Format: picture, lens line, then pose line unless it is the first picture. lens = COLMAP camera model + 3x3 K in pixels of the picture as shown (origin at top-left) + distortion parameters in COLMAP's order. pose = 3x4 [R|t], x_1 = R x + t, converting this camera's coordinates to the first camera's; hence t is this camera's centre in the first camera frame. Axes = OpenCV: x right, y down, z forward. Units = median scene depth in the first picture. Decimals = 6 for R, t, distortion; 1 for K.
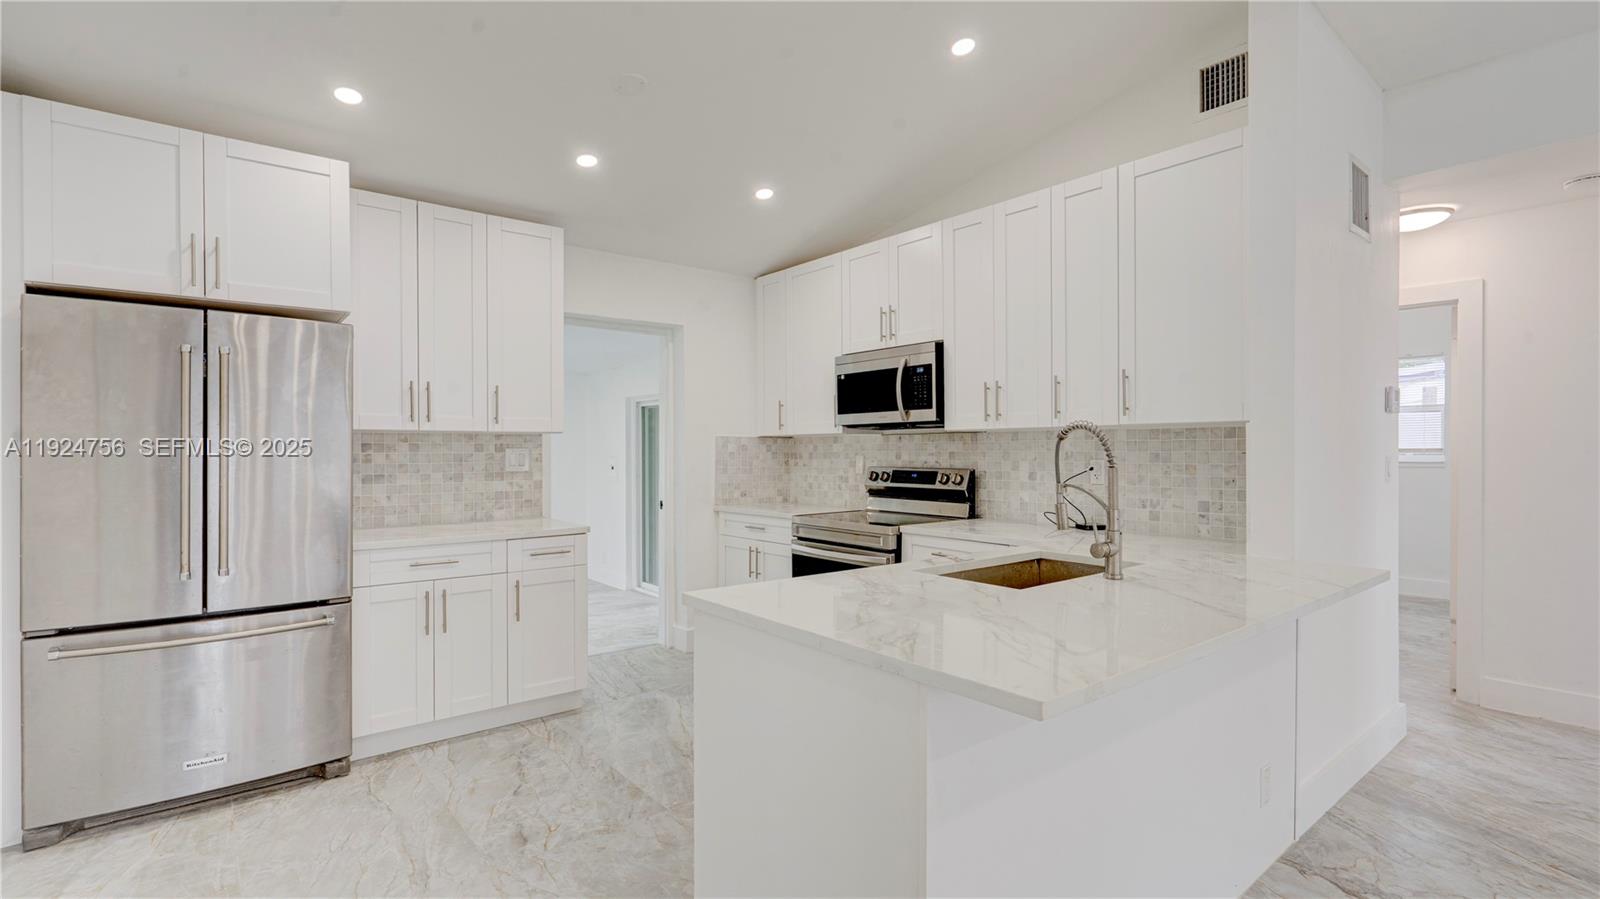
lens RADIAL K [[742.7, 0, 808.6], [0, 742.7, 453.3], [0, 0, 1]] dist [-0.001737, 0.000204]
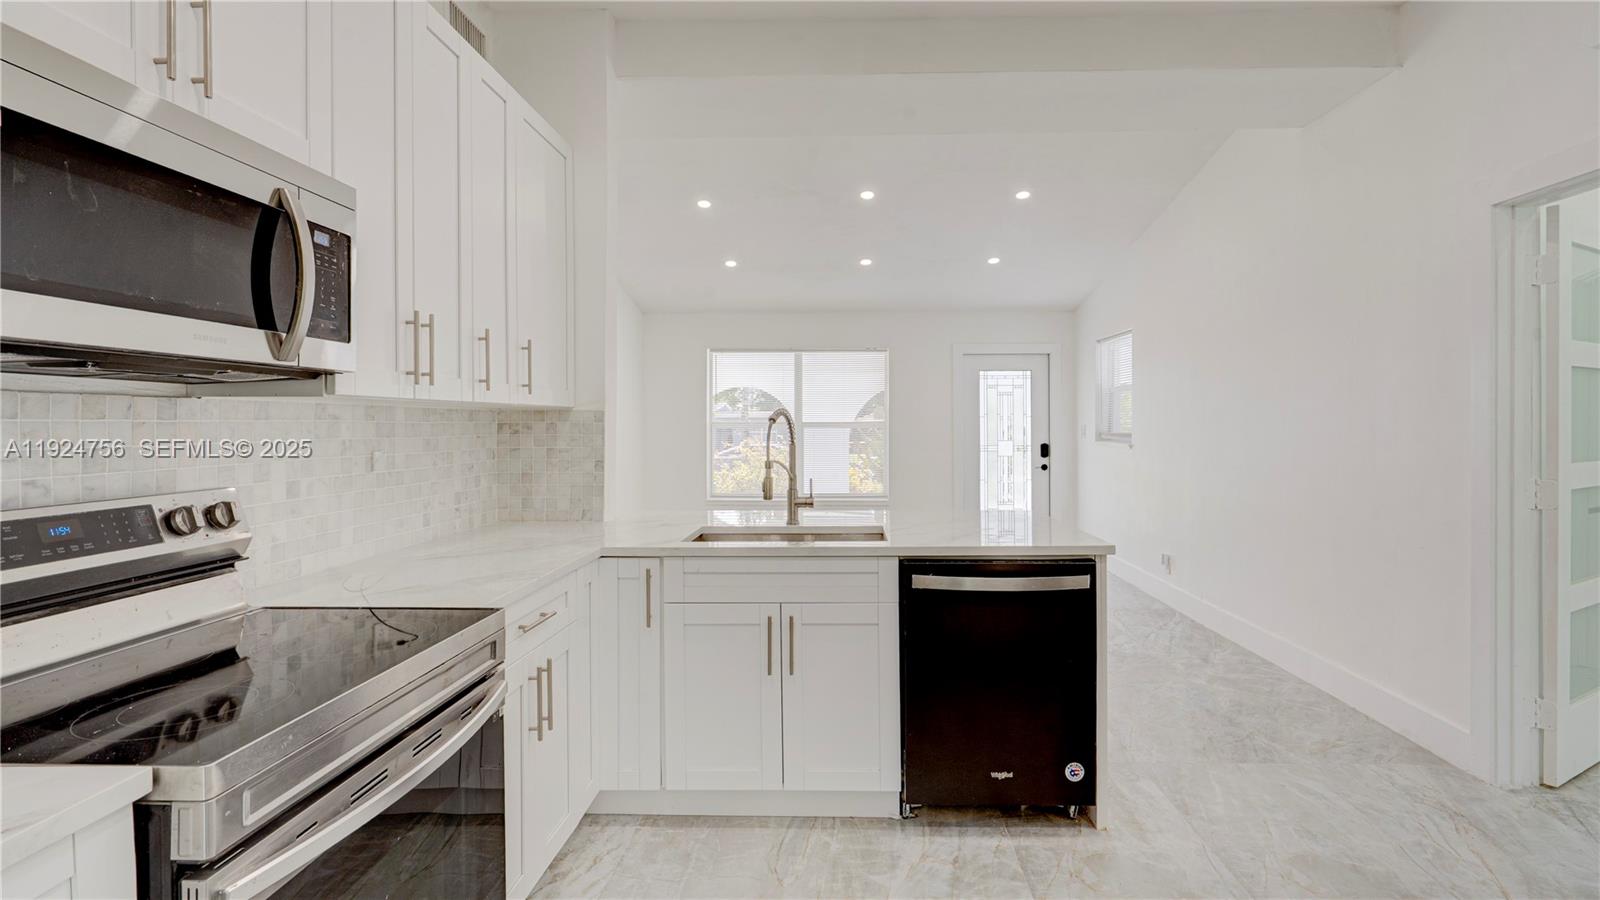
lens RADIAL K [[756.4, 0, 818.1], [0, 756.4, 431.6], [0, 0, 1]] dist [-0.000664, 0.000206]
pose [[-0.745221, 0.000376, 0.666818, -0.299800], [0.011355, 0.999862, 0.012125, -0.010693], [-0.666721, 0.016608, -0.745122, 1.062739]]
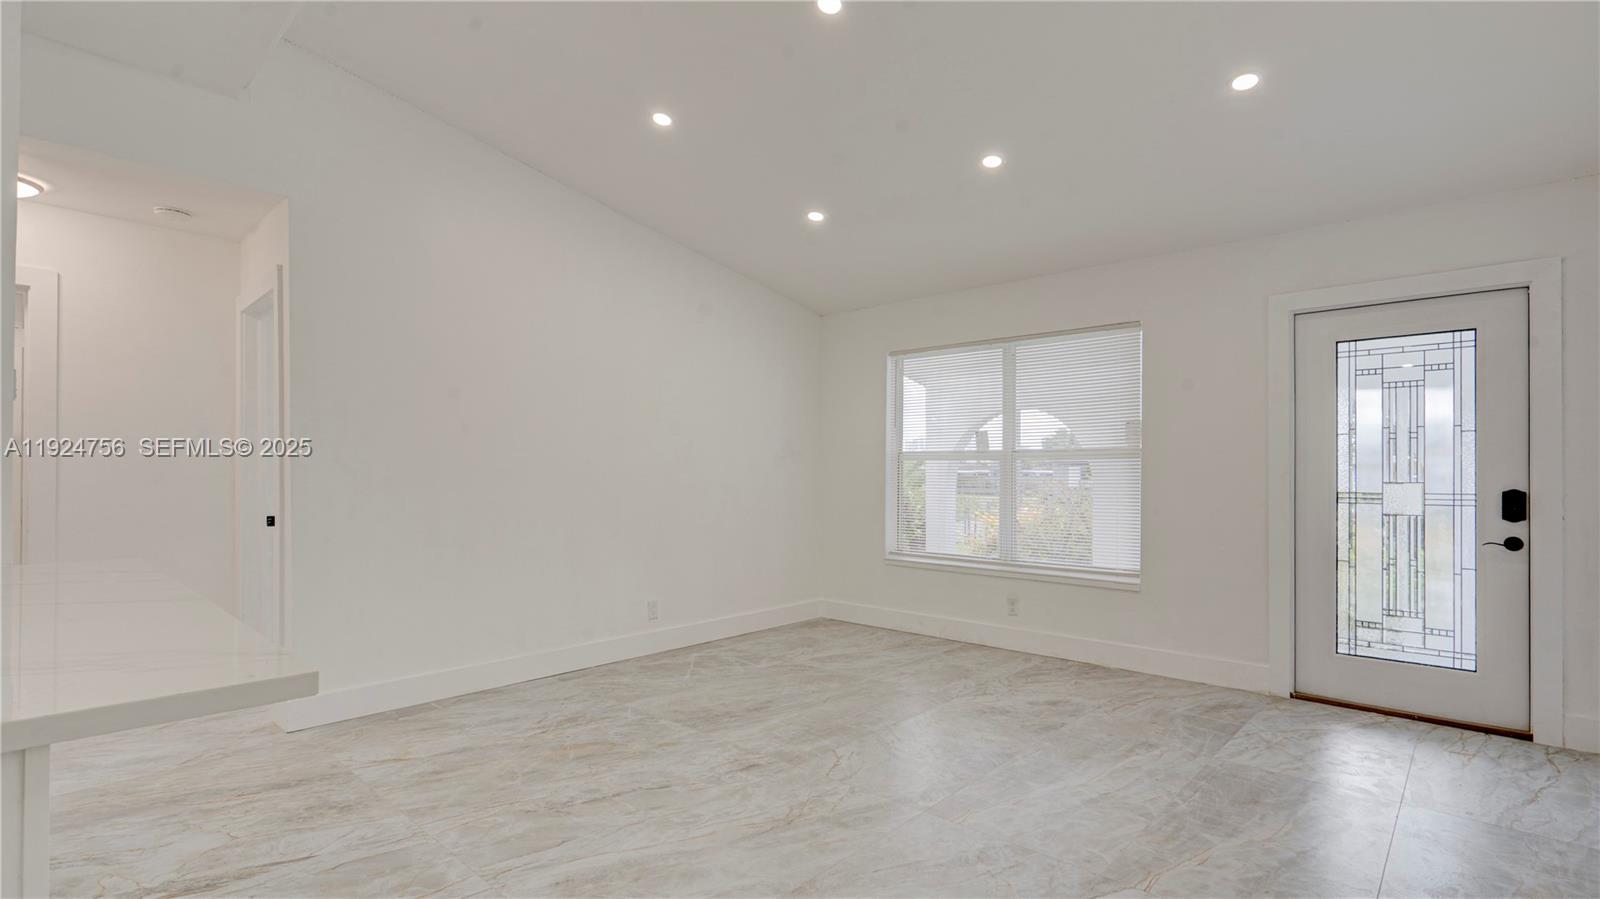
lens RADIAL K [[738.5, 0, 808.4], [0, 738.5, 473.1], [0, 0, 1]] dist [-0.008125, 0.008831]
pose [[-0.138316, 0.005221, 0.990374, -0.159018], [0.003464, 0.999983, -0.004788, 0.031316], [-0.990382, 0.002768, -0.138331, 0.151659]]
